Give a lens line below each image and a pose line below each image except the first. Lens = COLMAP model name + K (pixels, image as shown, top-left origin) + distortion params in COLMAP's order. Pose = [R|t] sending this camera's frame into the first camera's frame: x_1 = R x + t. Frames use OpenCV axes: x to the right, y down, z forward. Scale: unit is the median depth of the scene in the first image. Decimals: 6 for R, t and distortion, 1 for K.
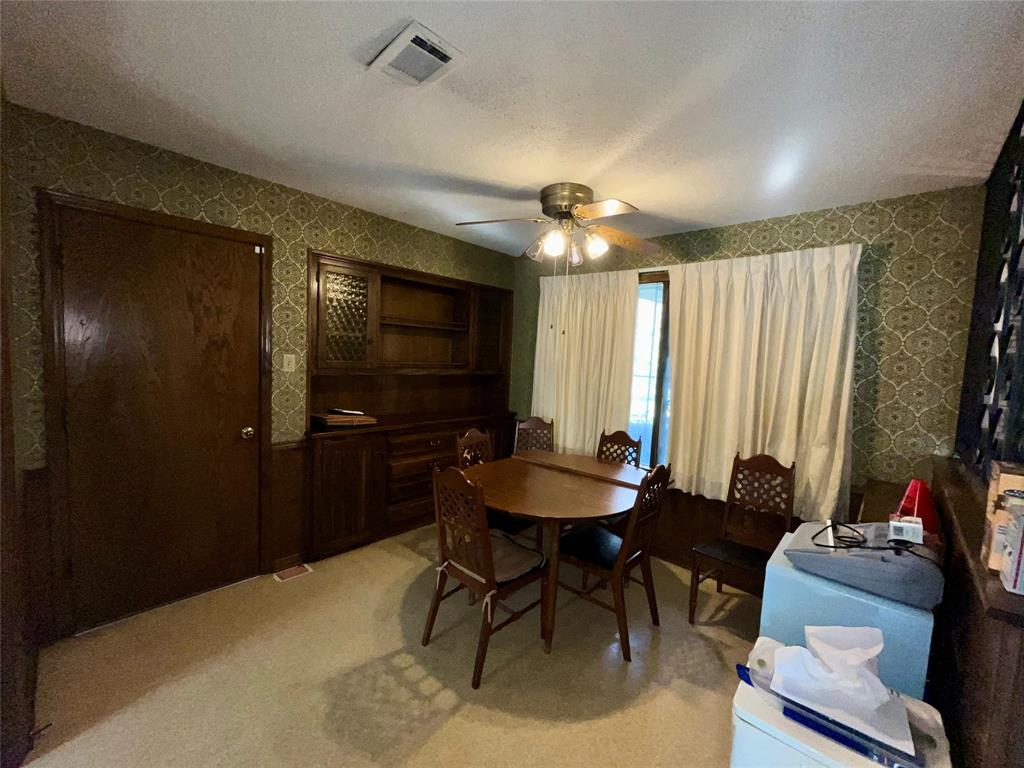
lens RADIAL K [[419.2, 0, 511.3], [0, 419.2, 384.6], [0, 0, 1]] dist [-0.001023, 0.000155]
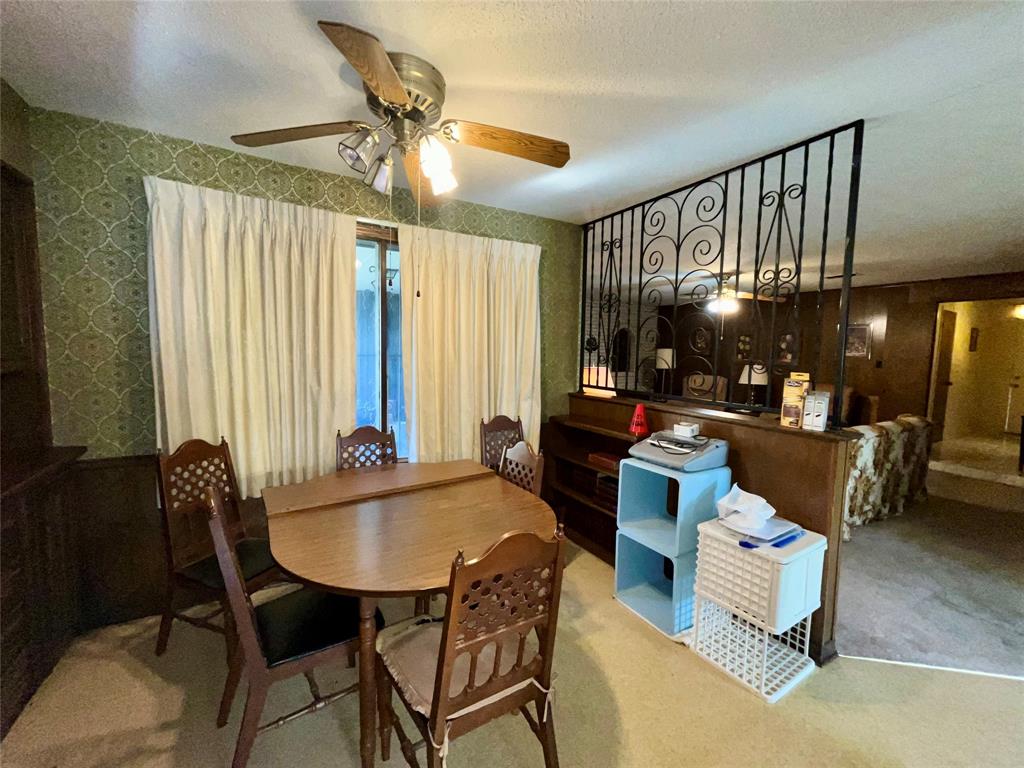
lens RADIAL K [[419.2, 0, 511.3], [0, 419.2, 384.6], [0, 0, 1]] dist [-0.001023, 0.000155]
pose [[0.286495, -0.120500, 0.950474, -0.389218], [0.060679, 0.992350, 0.107519, -0.033464], [-0.956158, 0.026870, 0.291615, 0.510789]]
